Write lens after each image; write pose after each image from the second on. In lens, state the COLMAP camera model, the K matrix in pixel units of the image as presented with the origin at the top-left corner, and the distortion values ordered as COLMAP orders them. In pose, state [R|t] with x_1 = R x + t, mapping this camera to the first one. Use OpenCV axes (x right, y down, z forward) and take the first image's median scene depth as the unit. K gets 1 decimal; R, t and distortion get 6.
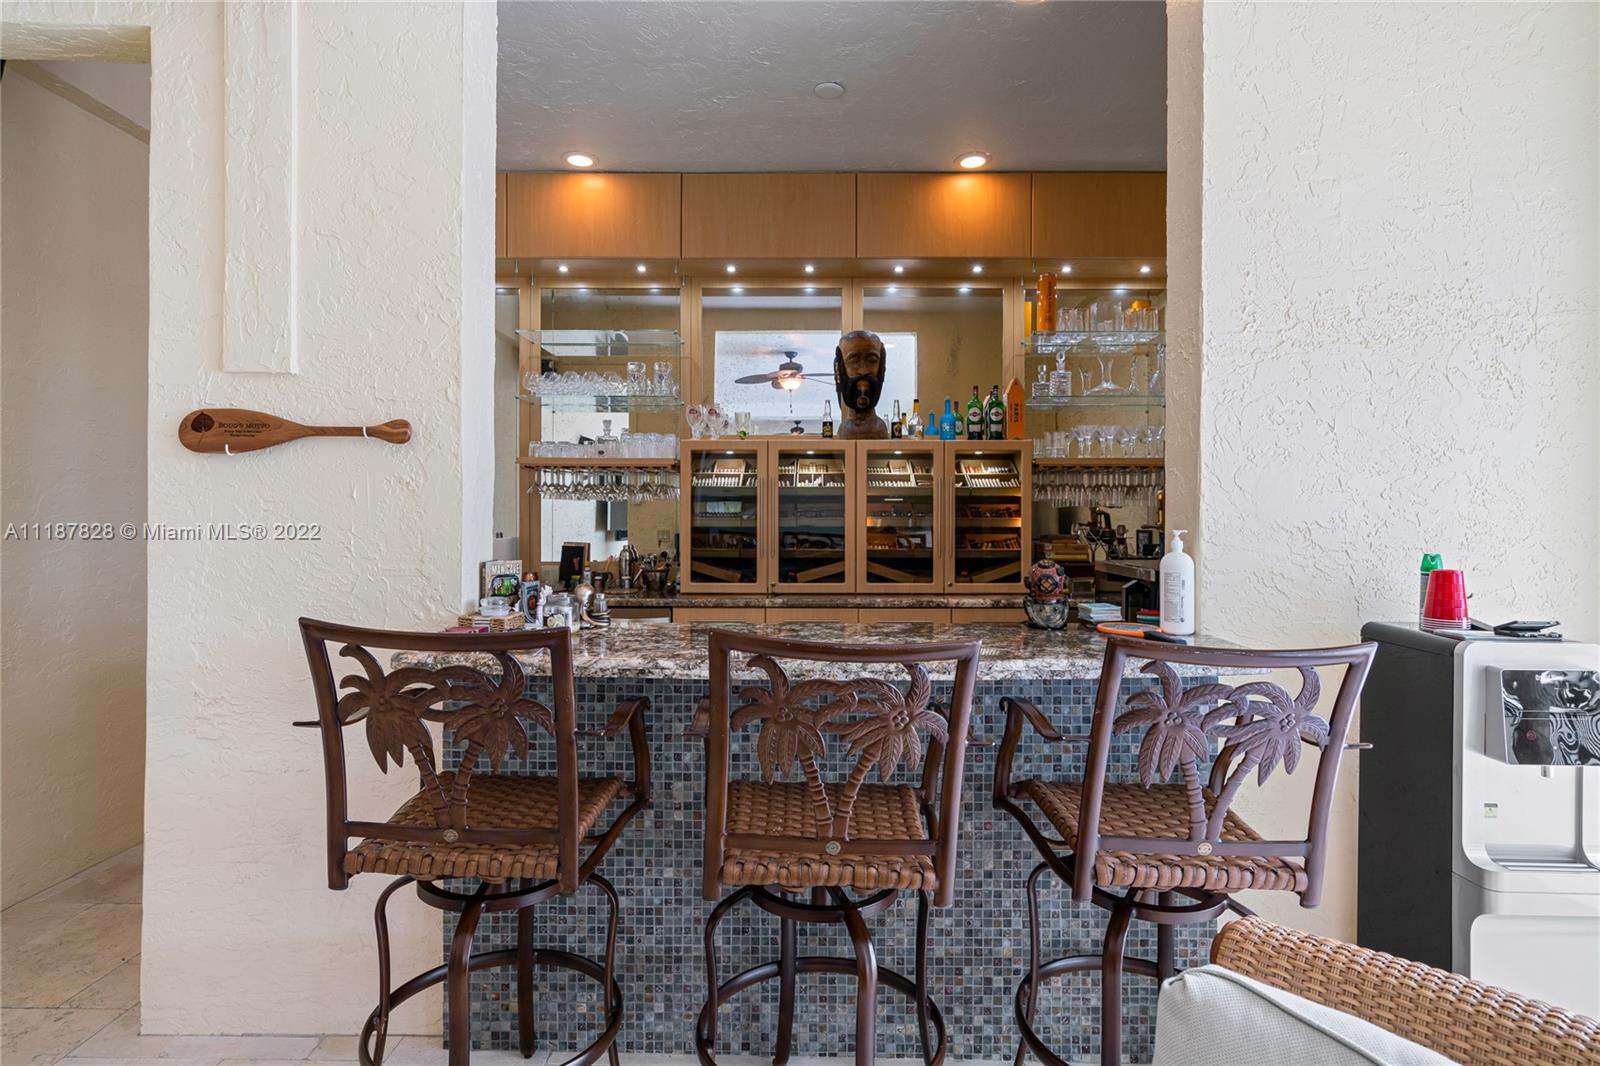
lens RADIAL K [[831.0, 0, 798.8], [0, 831.0, 530.0], [0, 0, 1]] dist [-0.005828, -0.000290]
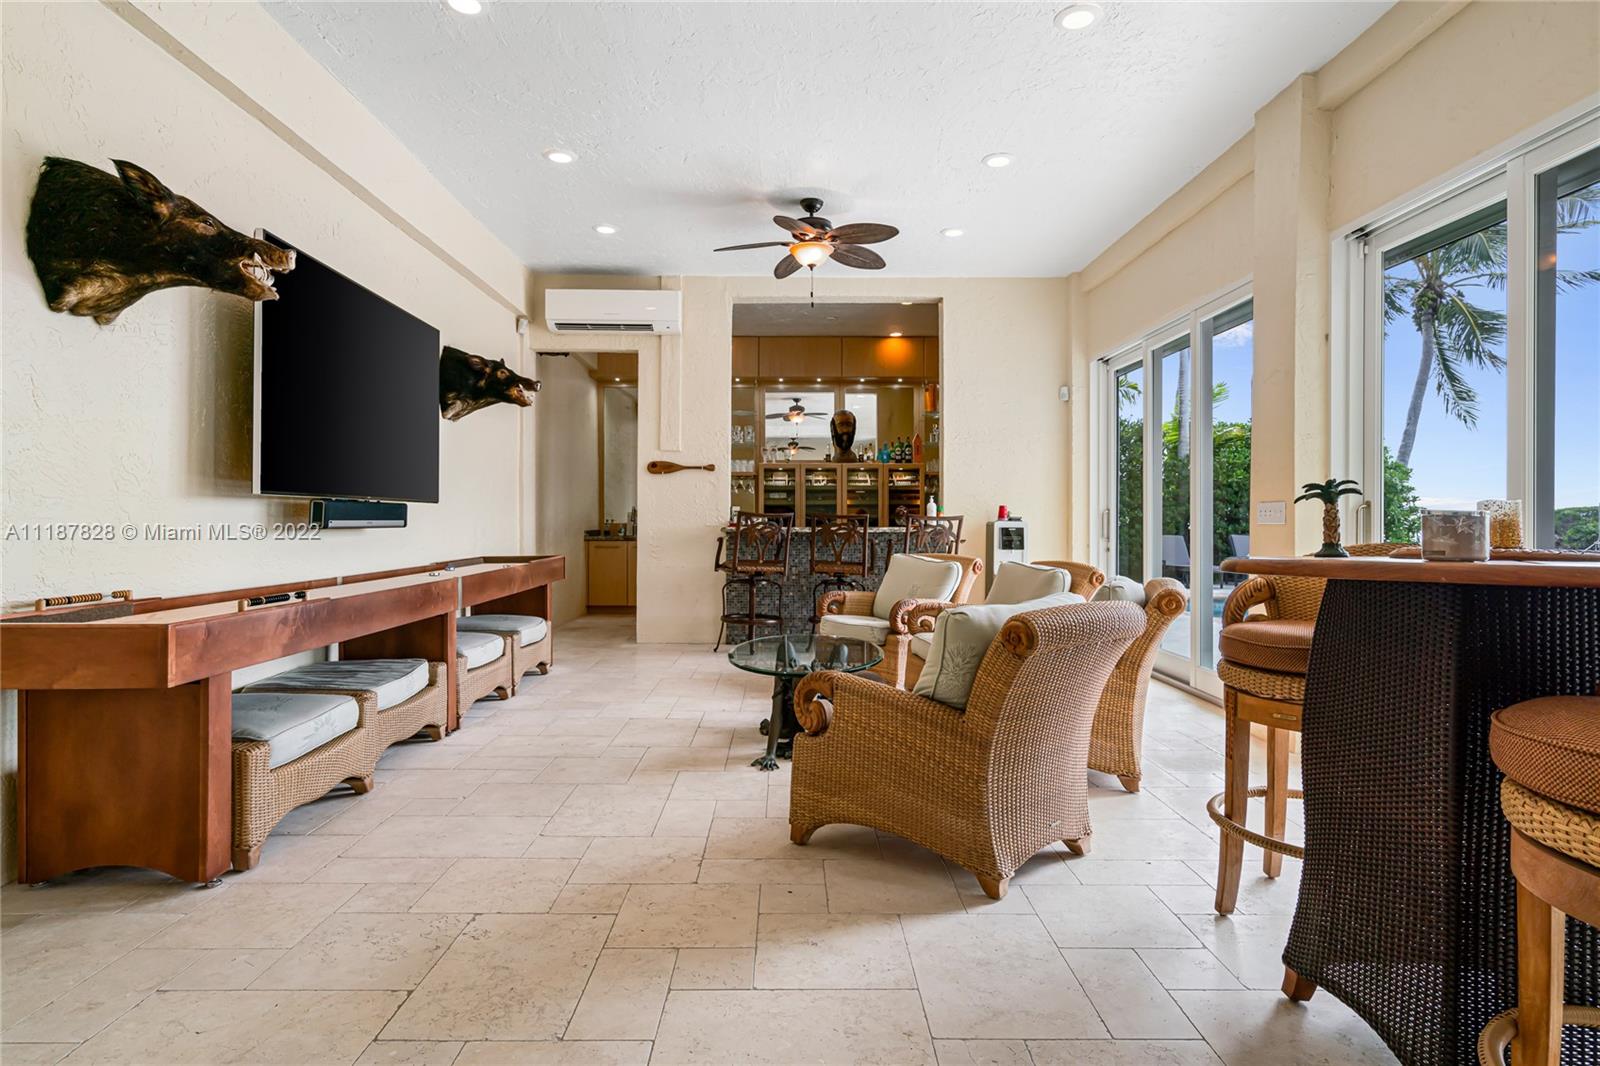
lens RADIAL K [[875.3, 0, 800.3], [0, 875.3, 530.9], [0, 0, 1]] dist [0.004817, 0.000239]
pose [[0.999540, -0.000856, 0.030325, -0.102074], [0.001002, 0.999988, -0.004807, 0.072477], [-0.030320, 0.004835, 0.999529, -1.190643]]
